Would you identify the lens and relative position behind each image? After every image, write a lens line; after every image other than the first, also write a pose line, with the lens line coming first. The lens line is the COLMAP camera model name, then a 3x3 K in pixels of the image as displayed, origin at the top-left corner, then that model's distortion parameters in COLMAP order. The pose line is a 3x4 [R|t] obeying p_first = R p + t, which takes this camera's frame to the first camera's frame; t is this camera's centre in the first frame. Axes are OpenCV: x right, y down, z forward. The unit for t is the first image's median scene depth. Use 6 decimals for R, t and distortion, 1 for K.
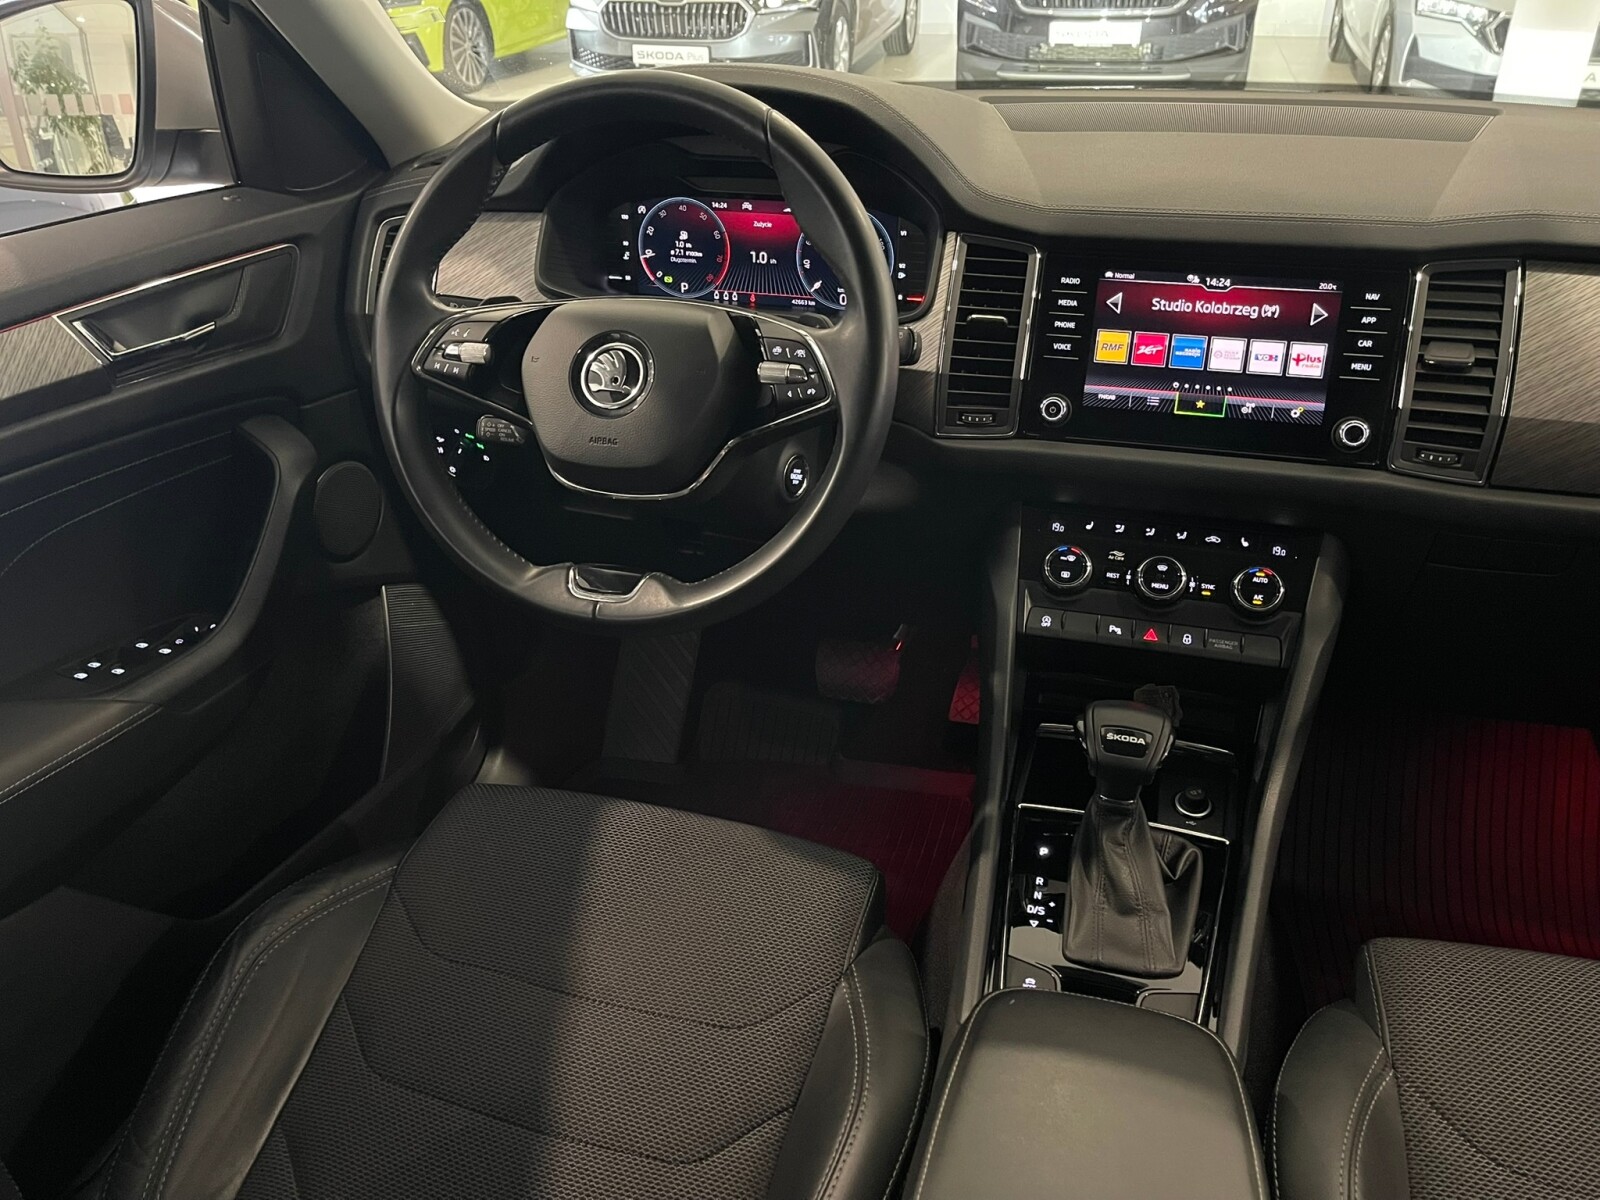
lens RADIAL K [[1219.1, 0, 791.5], [0, 1219.1, 598.8], [0, 0, 1]] dist [0.074521, -0.096732]
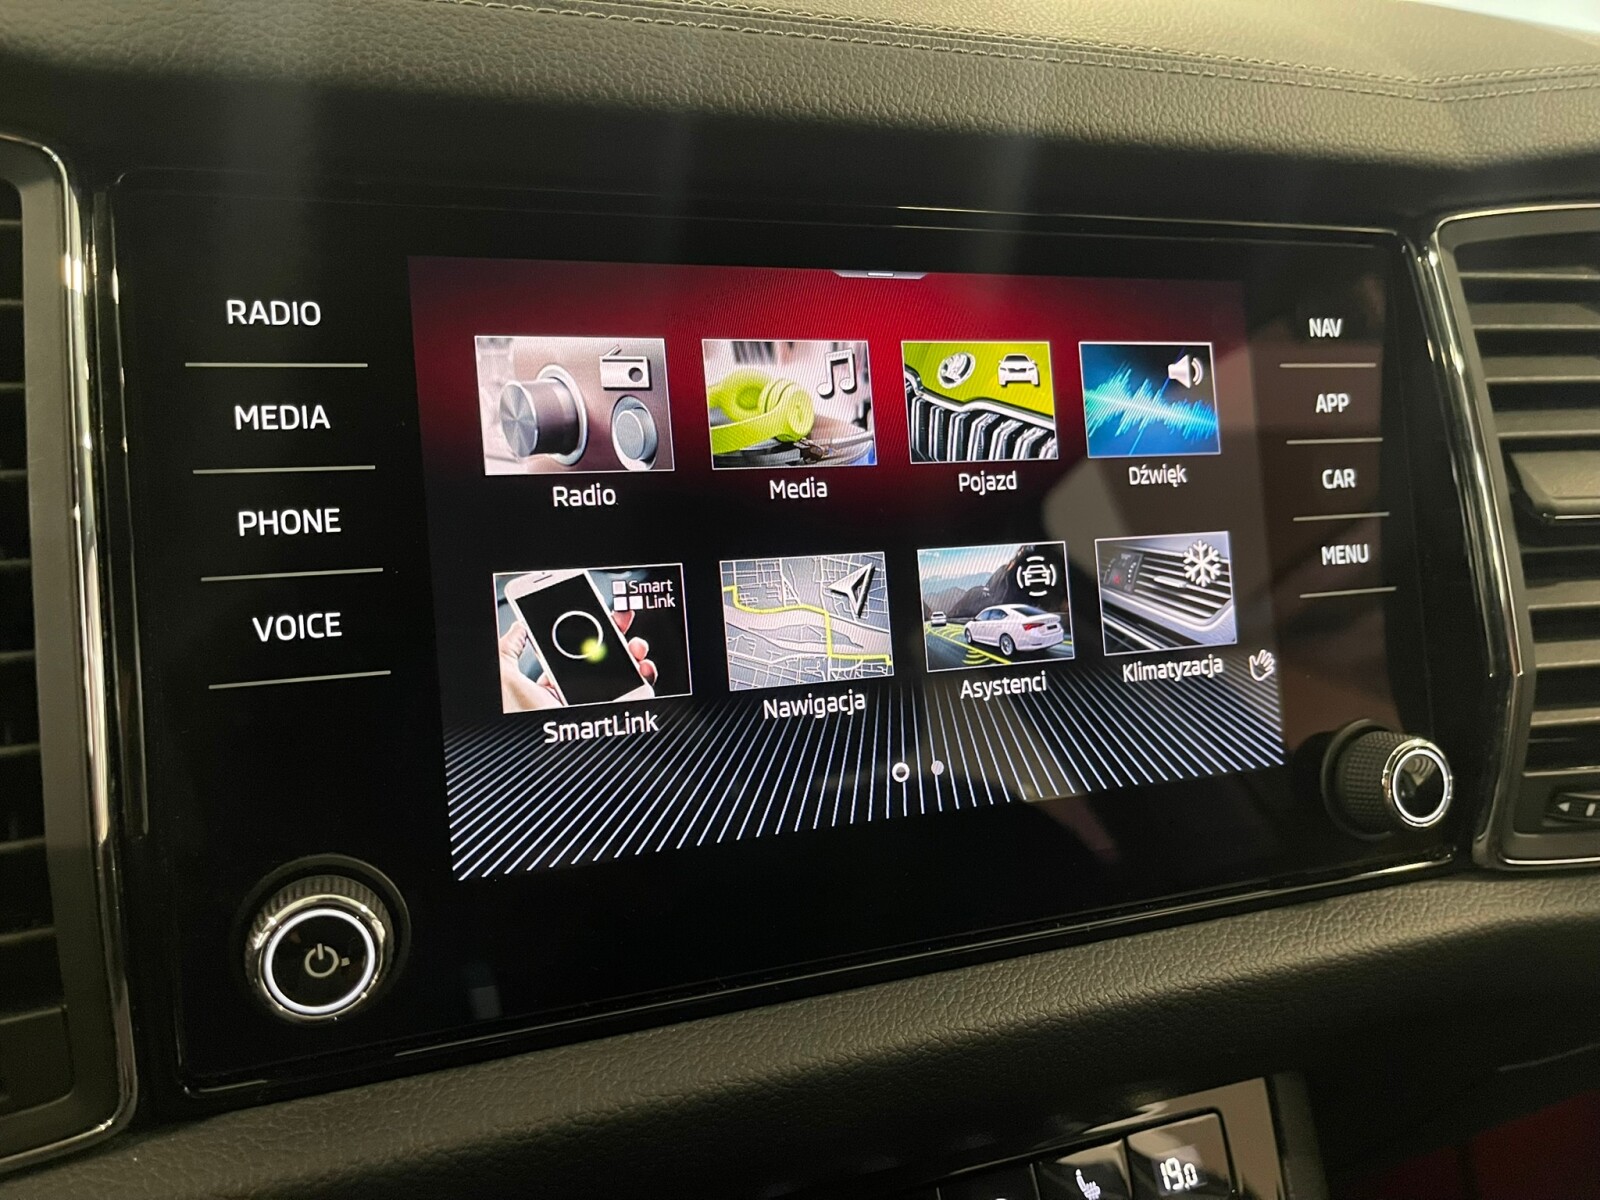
lens RADIAL K [[1219.1, 0, 790.5], [0, 1219.1, 608.6], [0, 0, 1]] dist [0.074521, -0.096732]
pose [[0.796481, -0.153957, 0.584735, 0.169919], [0.226347, 0.972646, -0.052221, -0.182753], [-0.560700, 0.173946, 0.809542, 0.803157]]
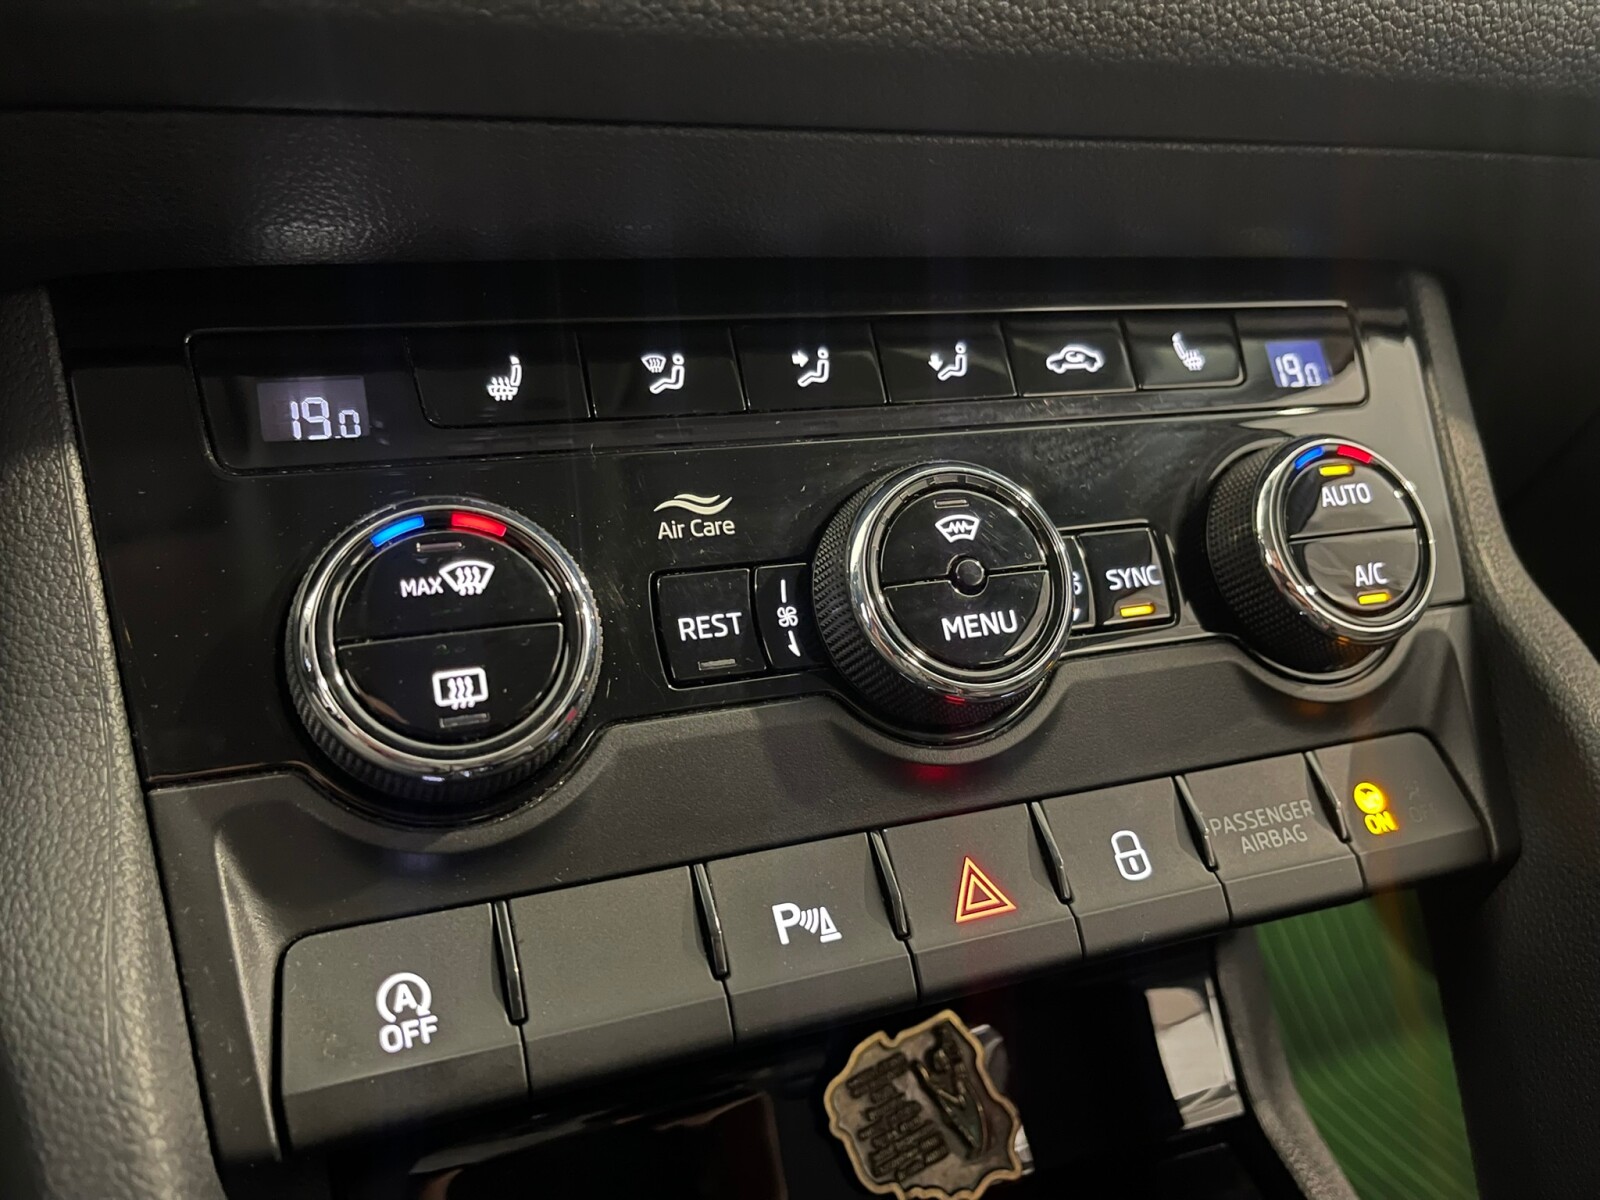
lens RADIAL K [[1219.1, 0, 793.5], [0, 1219.1, 614.5], [0, 0, 1]] dist [0.074521, -0.096732]
pose [[0.790821, -0.215667, 0.572792, 0.178506], [0.231387, 0.971754, 0.046421, -0.027256], [-0.566624, 0.095826, 0.818385, 0.885906]]
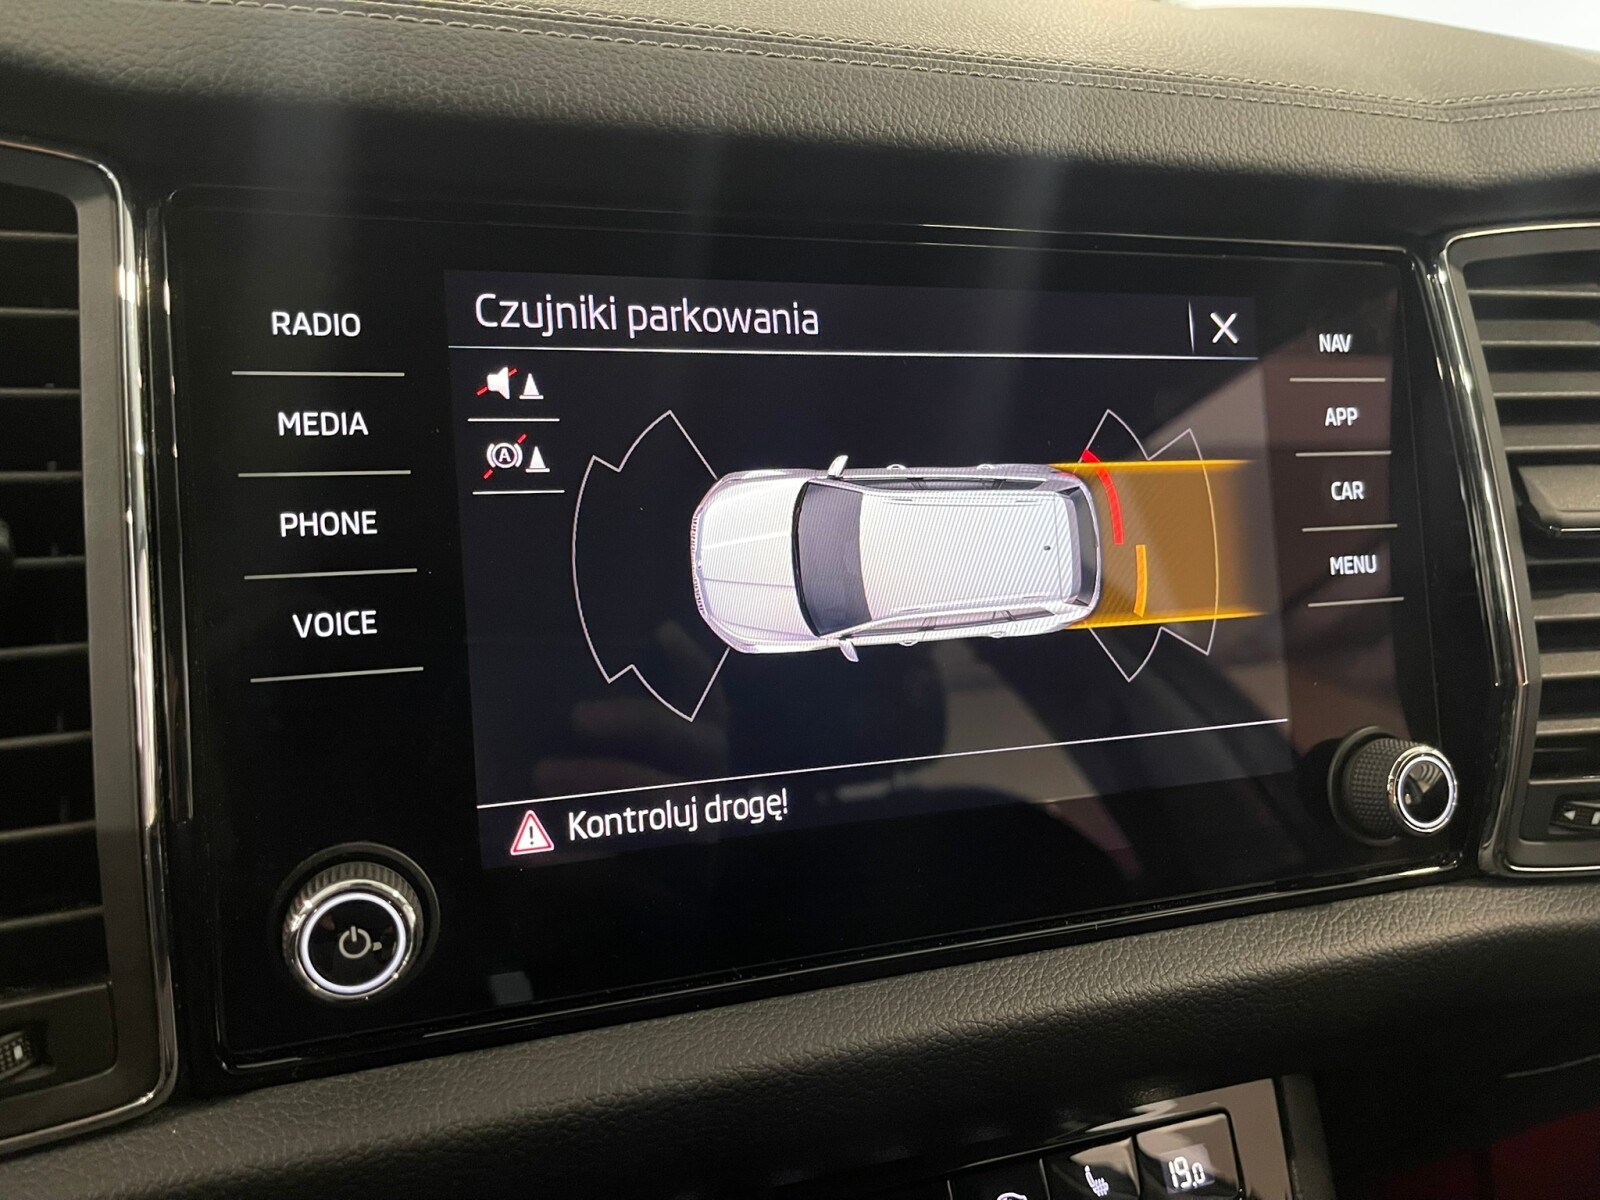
lens RADIAL K [[1219.1, 0, 798.1], [0, 1219.1, 610.7], [0, 0, 1]] dist [0.074521, -0.096732]
pose [[0.806863, -0.142871, 0.573201, 0.166508], [0.216852, 0.974206, -0.062428, -0.180469], [-0.549497, 0.174670, 0.817033, 0.795927]]
